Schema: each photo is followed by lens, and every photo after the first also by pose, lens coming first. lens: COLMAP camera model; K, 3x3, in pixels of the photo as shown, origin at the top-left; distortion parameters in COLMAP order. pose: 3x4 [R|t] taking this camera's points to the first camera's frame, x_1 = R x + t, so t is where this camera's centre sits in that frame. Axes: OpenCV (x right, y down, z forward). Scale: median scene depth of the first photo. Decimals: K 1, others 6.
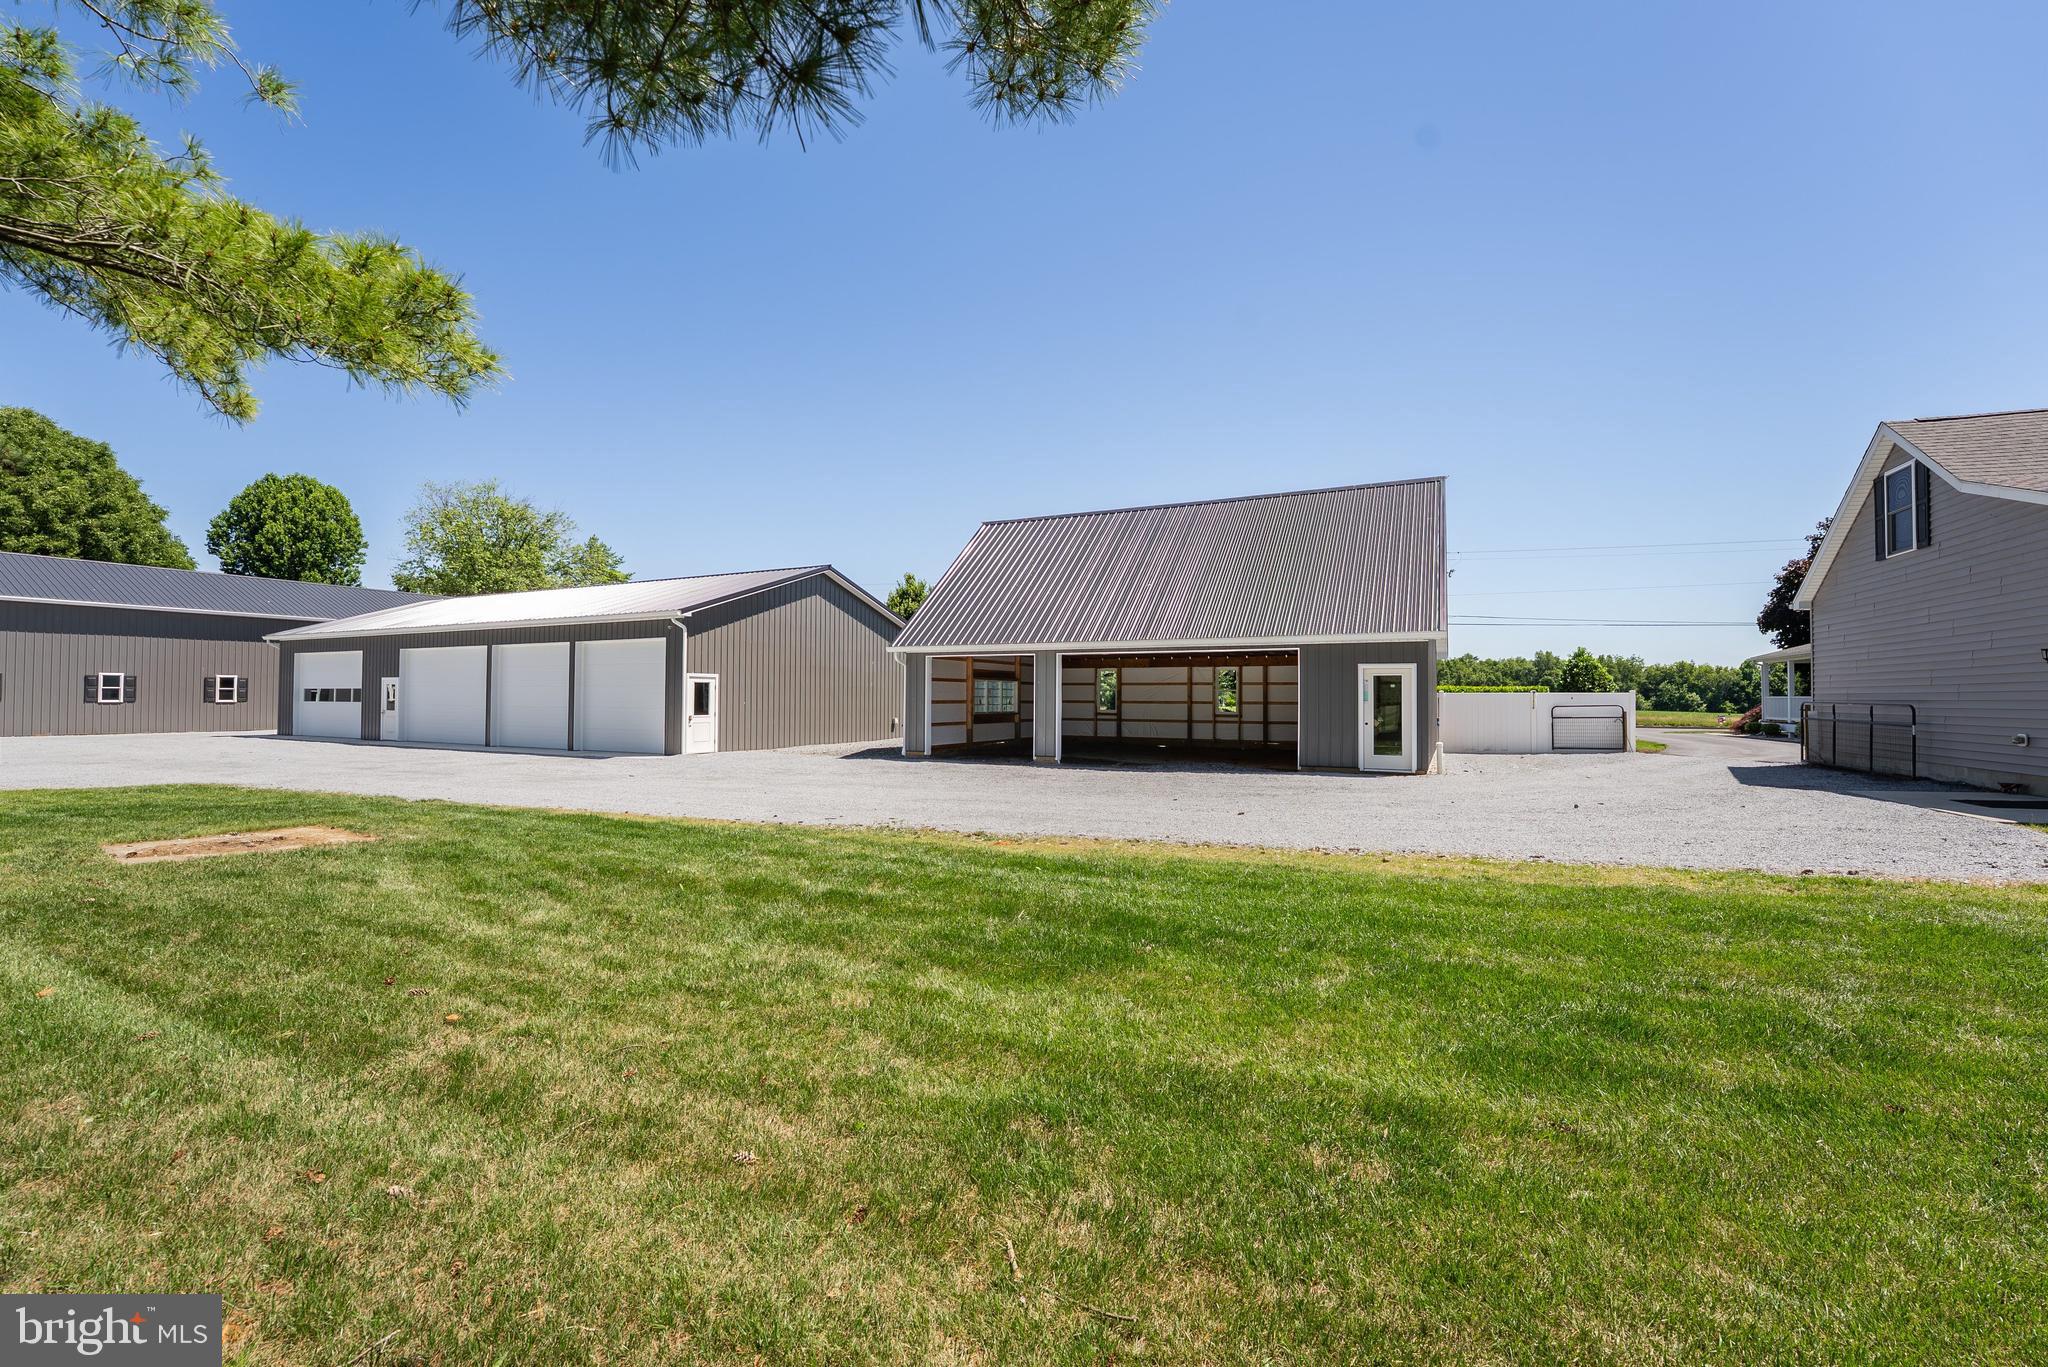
lens RADIAL K [[878.2, 0, 1104.0], [0, 878.2, 698.1], [0, 0, 1]] dist [-0.021295, 0.000391]
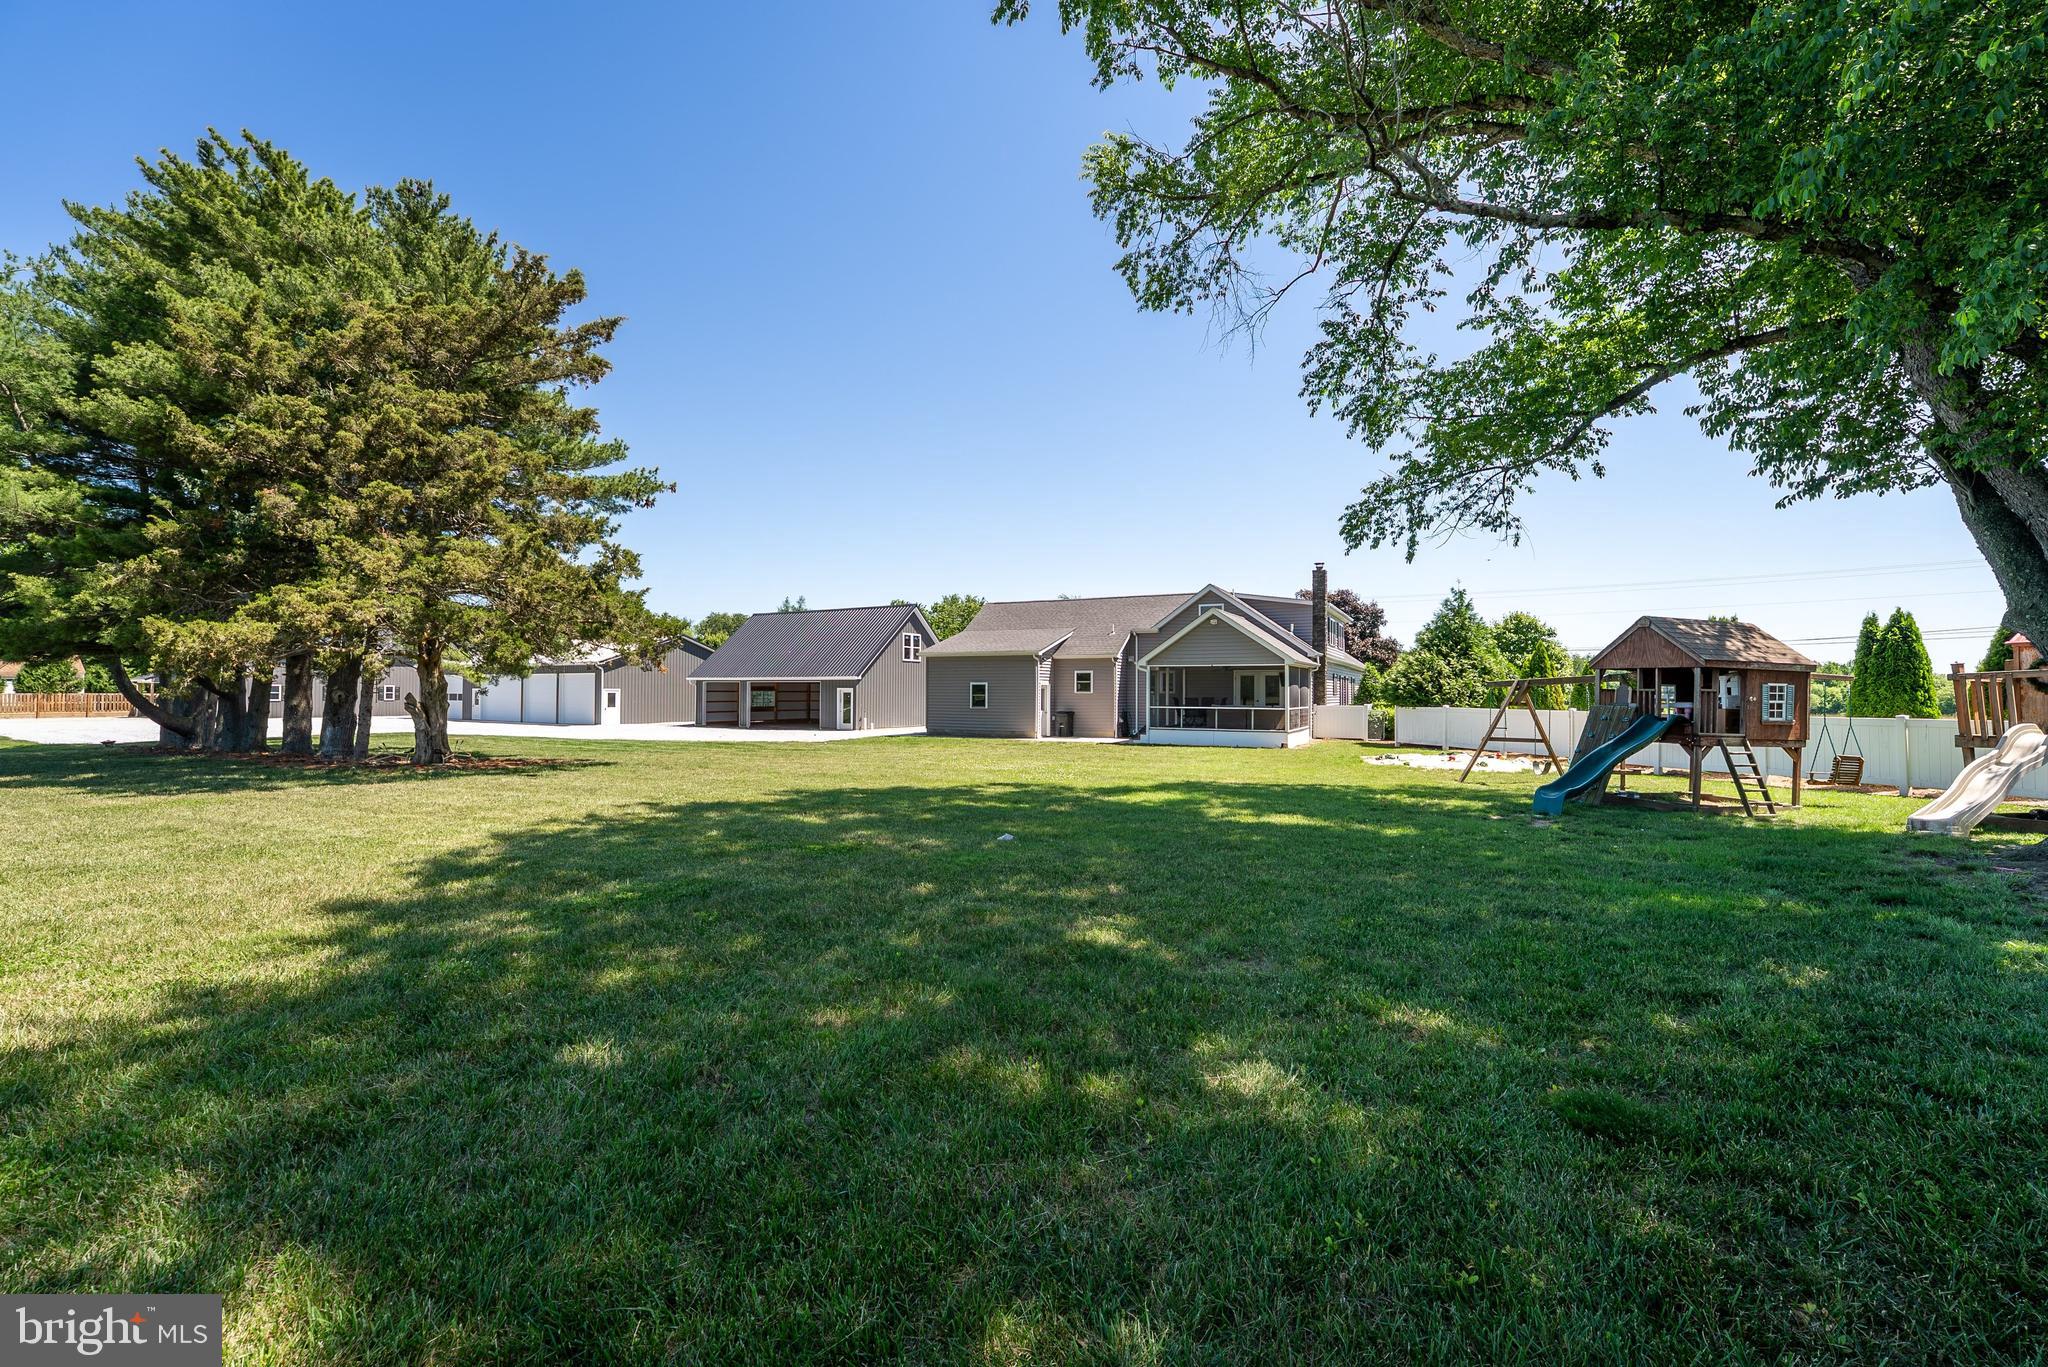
lens RADIAL K [[829.3, 0, 1024.0], [0, 829.3, 683.5], [0, 0, 1]] dist [-0.032759, -0.000220]
pose [[0.997162, 0.003393, -0.075208, 0.918380], [-0.004946, 0.999778, -0.020482, -0.003708], [0.075122, 0.020796, 0.996957, -1.248554]]
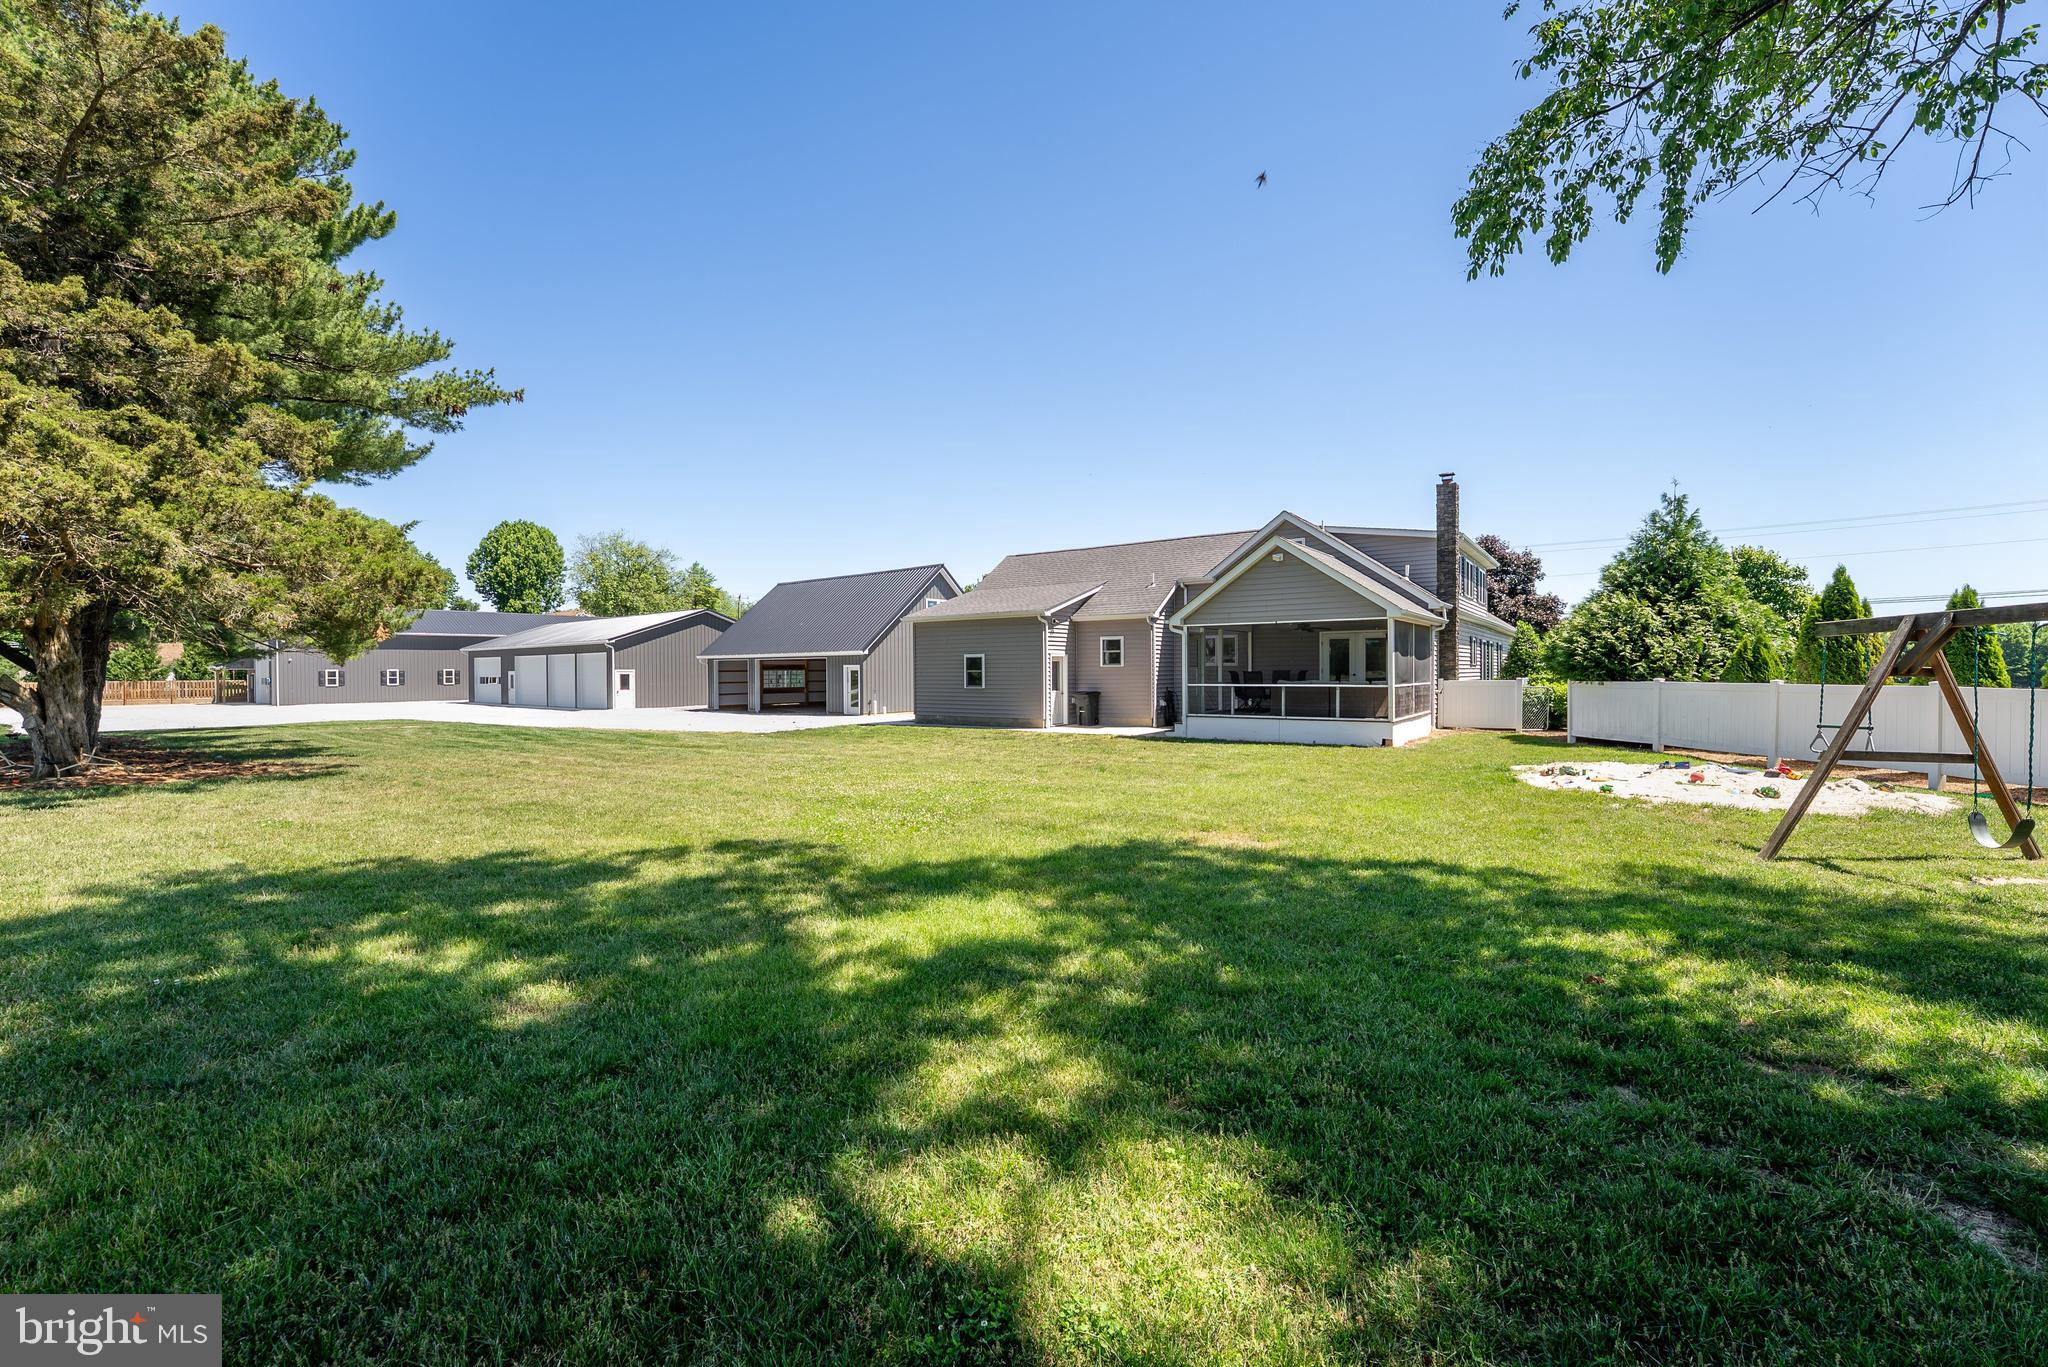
lens RADIAL K [[829.3, 0, 1024.0], [0, 829.3, 683.5], [0, 0, 1]] dist [-0.032759, -0.000220]
pose [[0.975632, -0.002893, -0.219394, 1.056627], [0.004025, 0.999981, 0.004713, -0.000488], [0.219376, -0.005481, 0.975625, -0.809451]]
